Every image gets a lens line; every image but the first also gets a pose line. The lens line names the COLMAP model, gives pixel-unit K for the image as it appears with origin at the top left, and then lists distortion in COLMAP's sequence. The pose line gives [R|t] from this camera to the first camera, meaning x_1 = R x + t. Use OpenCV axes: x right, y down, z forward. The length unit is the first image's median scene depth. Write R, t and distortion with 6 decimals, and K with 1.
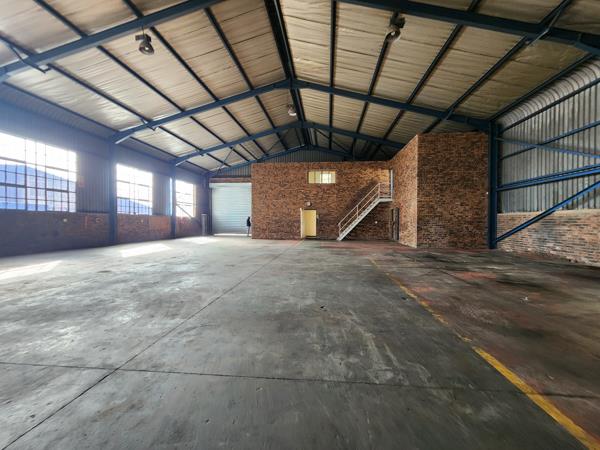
lens RADIAL K [[248.1, 0, 304.5], [0, 248.1, 225.2], [0, 0, 1]] dist [0.002491, -0.000104]
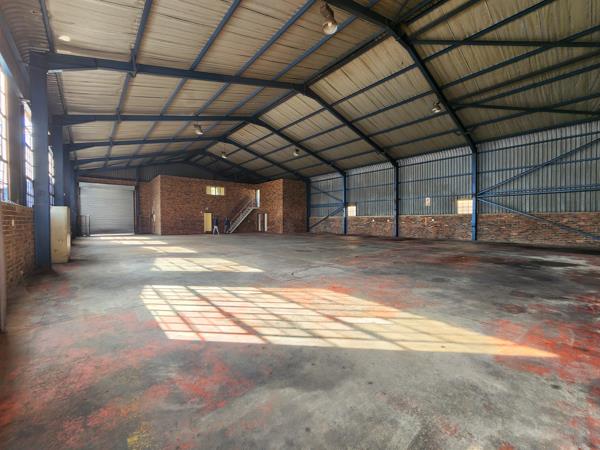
lens RADIAL K [[248.1, 0, 304.5], [0, 248.1, 225.2], [0, 0, 1]] dist [0.002491, -0.000104]
pose [[0.694096, -0.017639, 0.719666, -0.770820], [0.016925, 0.999823, 0.008182, 0.007880], [-0.719683, 0.006501, 0.694272, -0.488660]]
